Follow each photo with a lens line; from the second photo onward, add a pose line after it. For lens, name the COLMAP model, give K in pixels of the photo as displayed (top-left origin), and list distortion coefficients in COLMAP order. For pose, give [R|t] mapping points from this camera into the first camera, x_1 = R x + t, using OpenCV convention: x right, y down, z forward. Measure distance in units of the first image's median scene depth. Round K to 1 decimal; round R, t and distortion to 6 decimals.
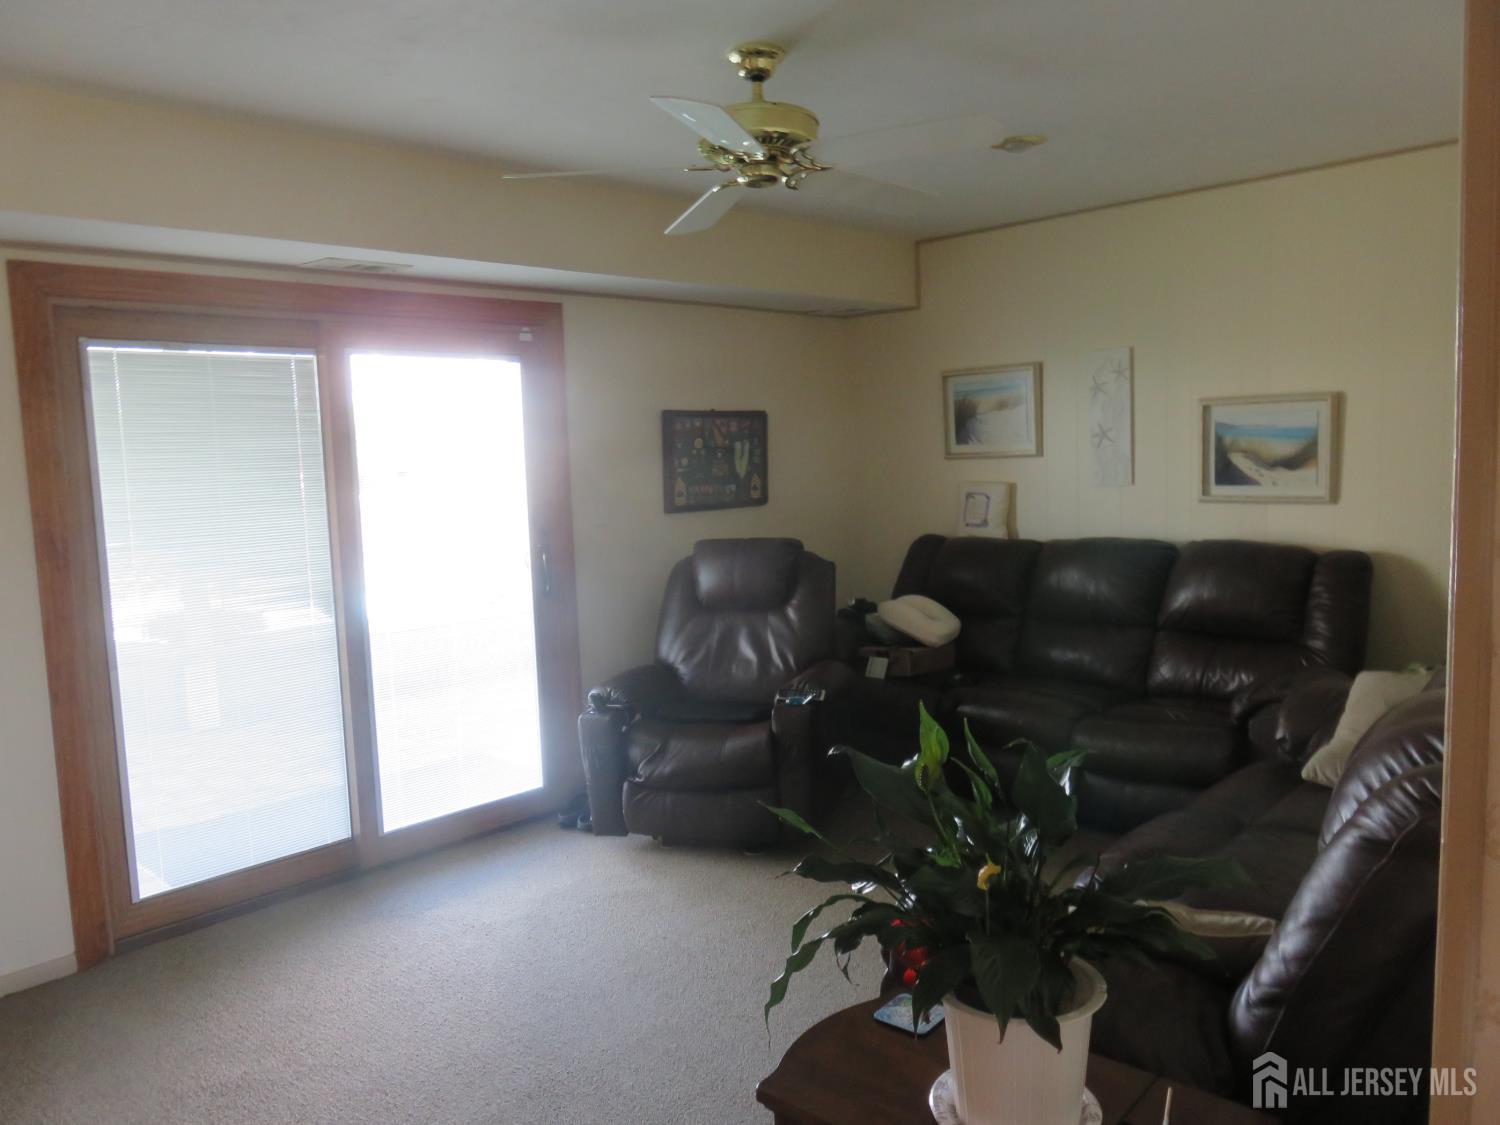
lens RADIAL K [[1116.0, 0, 750.0], [0, 1116.0, 562.5], [0, 0, 1]] dist [-0.009911, -0.003252]
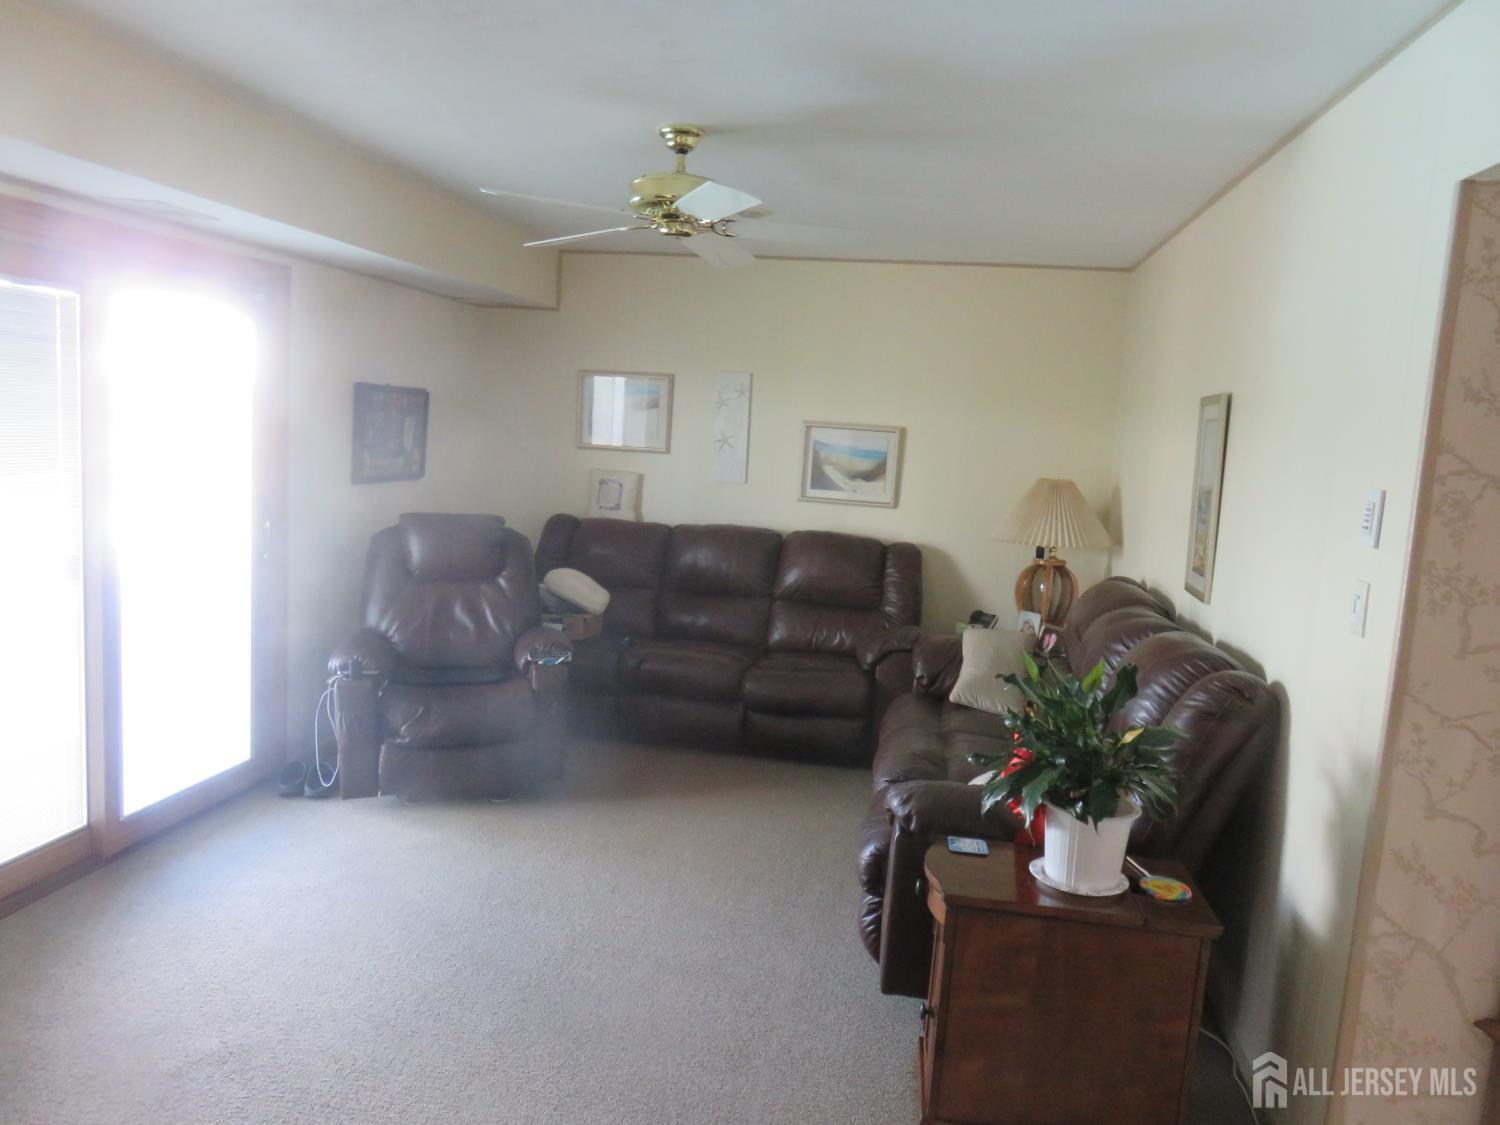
lens RADIAL K [[1117.8, 0, 750.0], [0, 1117.8, 562.5], [0, 0, 1]] dist [-0.009928, 0.001553]
pose [[0.832616, 0.020176, 0.553484, -0.367890], [-0.035663, 0.999215, 0.017225, -0.003237], [-0.552702, -0.034081, 0.832682, -0.049867]]
